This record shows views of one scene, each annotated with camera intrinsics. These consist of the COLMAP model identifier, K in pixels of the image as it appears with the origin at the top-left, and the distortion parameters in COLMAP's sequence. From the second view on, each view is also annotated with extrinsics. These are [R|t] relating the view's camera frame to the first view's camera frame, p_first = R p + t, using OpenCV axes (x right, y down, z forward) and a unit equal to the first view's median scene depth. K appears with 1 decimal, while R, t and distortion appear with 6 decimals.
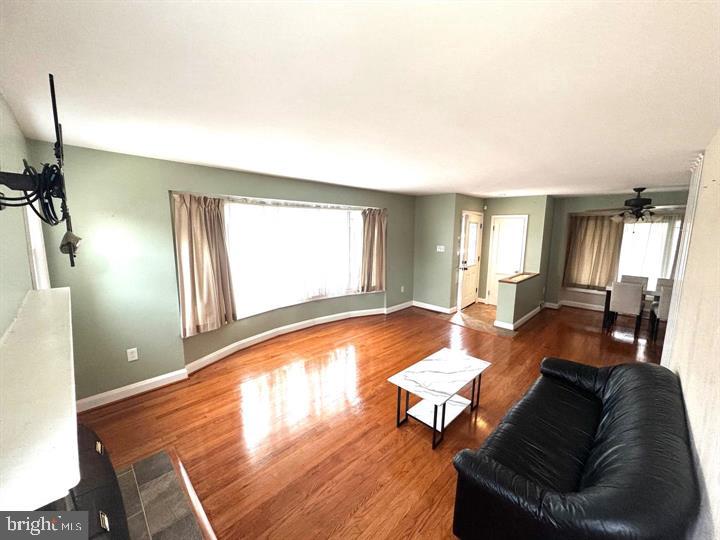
lens RADIAL K [[286.3, 0, 360.6], [0, 286.3, 269.5], [0, 0, 1]] dist [-0.003853, 0.000657]
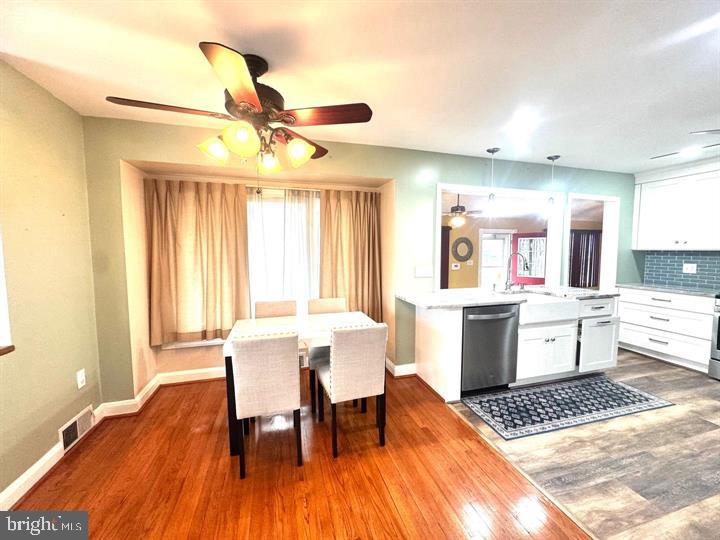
lens RADIAL K [[286.3, 0, 360.6], [0, 286.3, 269.8], [0, 0, 1]] dist [-0.003853, 0.000657]
pose [[0.475457, -0.073321, 0.876678, 0.624300], [0.130824, 0.991333, 0.011959, -0.019972], [-0.869957, 0.109005, 0.480928, 0.653989]]
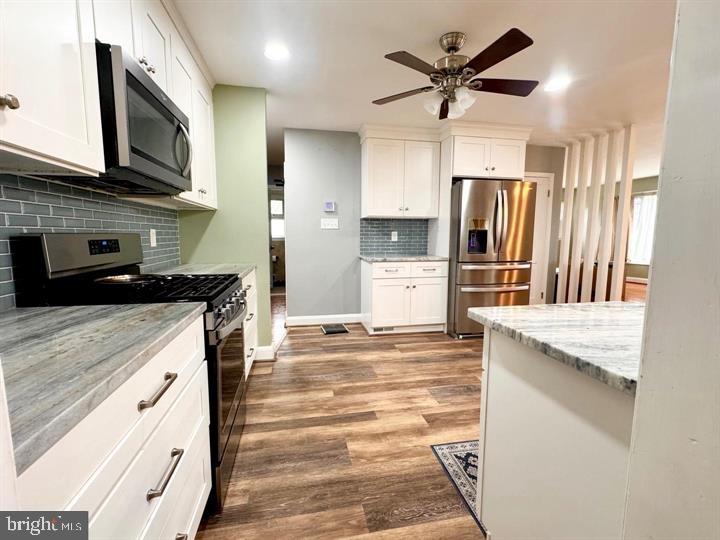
lens RADIAL K [[326.9, 0, 360.2], [0, 326.9, 269.3], [0, 0, 1]] dist [-0.000897, -0.000412]
pose [[-0.555342, 0.079971, -0.827768, 1.626908], [-0.125478, 0.975913, 0.178465, 0.050550], [0.822102, 0.202976, -0.531930, 0.527223]]
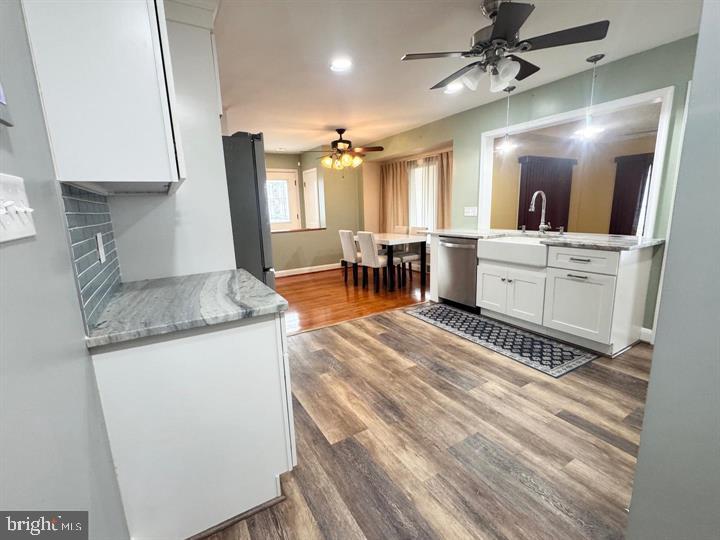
lens RADIAL K [[326.9, 0, 359.8], [0, 326.9, 270.8], [0, 0, 1]] dist [-0.000897, -0.000412]
pose [[0.968815, 0.005322, -0.247730, 1.150158], [0.008825, 0.998394, 0.055961, 0.111932], [0.247630, -0.056402, 0.967212, -0.066214]]
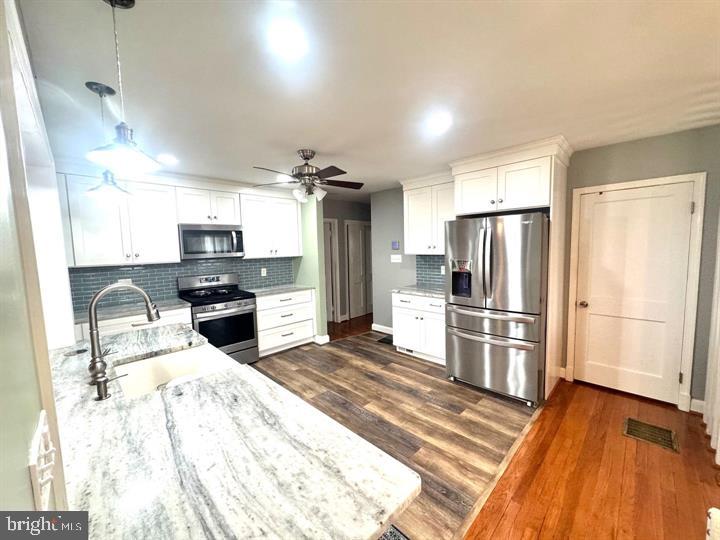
lens RADIAL K [[286.3, 0, 361.3], [0, 286.3, 269.4], [0, 0, 1]] dist [-0.003853, 0.000657]
pose [[-0.999859, 0.016445, -0.003513, 1.111480], [0.015261, 0.975107, 0.221211, -0.074323], [0.007063, 0.221126, -0.975220, 0.907917]]
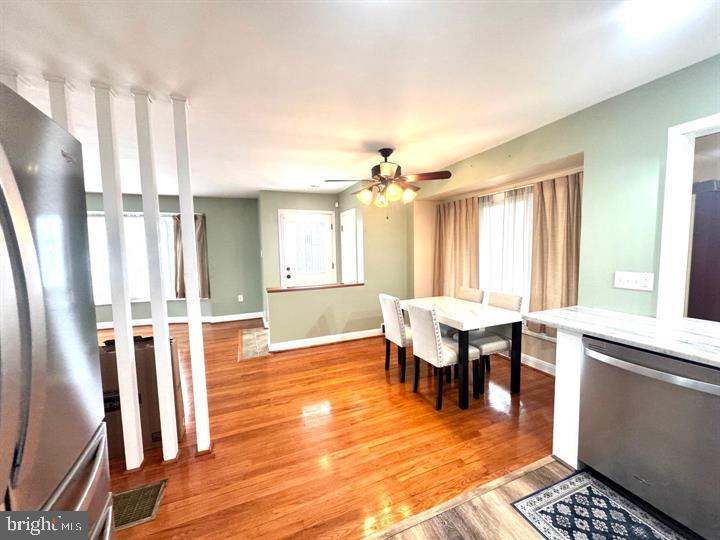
lens RADIAL K [[286.3, 0, 360.2], [0, 286.3, 270.1], [0, 0, 1]] dist [-0.003853, 0.000657]
pose [[0.921926, 0.000125, -0.387367, 1.030600], [-0.024017, 0.998094, -0.056839, 0.024605], [0.386622, 0.061704, 0.920172, 0.338693]]
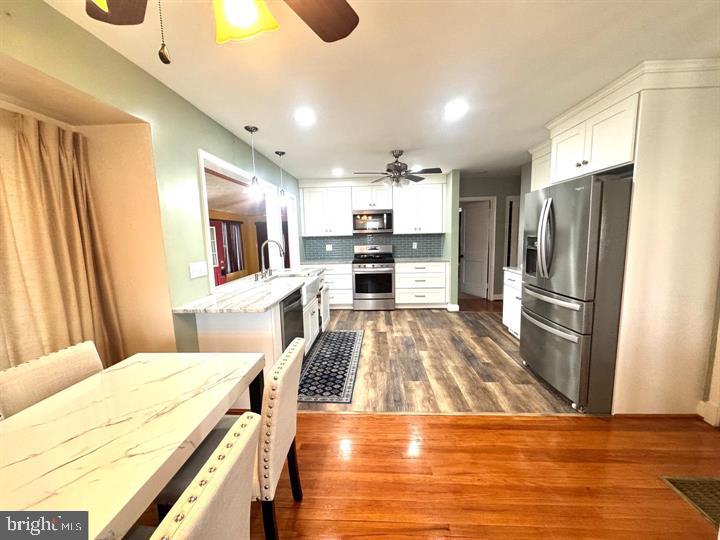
lens RADIAL K [[286.3, 0, 361.2], [0, 286.3, 270.1], [0, 0, 1]] dist [-0.003853, 0.000657]
pose [[-0.672318, -0.084632, 0.735409, 0.727015], [0.124438, 0.966386, 0.224975, -0.058171], [-0.729729, 0.242767, -0.639187, 0.927255]]
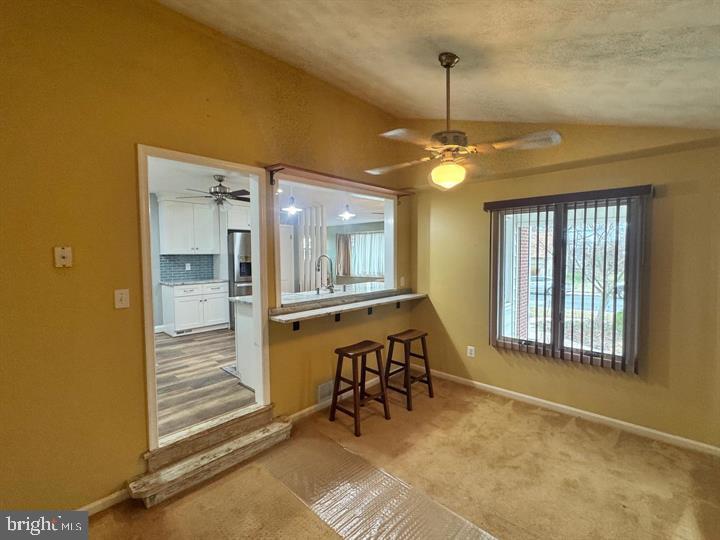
lens RADIAL K [[326.9, 0, 360.5], [0, 326.9, 271.1], [0, 0, 1]] dist [-0.000897, -0.000412]
pose [[0.033499, 0.046347, -0.998364, 2.076057], [-0.135499, 0.989912, 0.041408, -0.010944], [0.990211, 0.133890, 0.039441, 0.708043]]
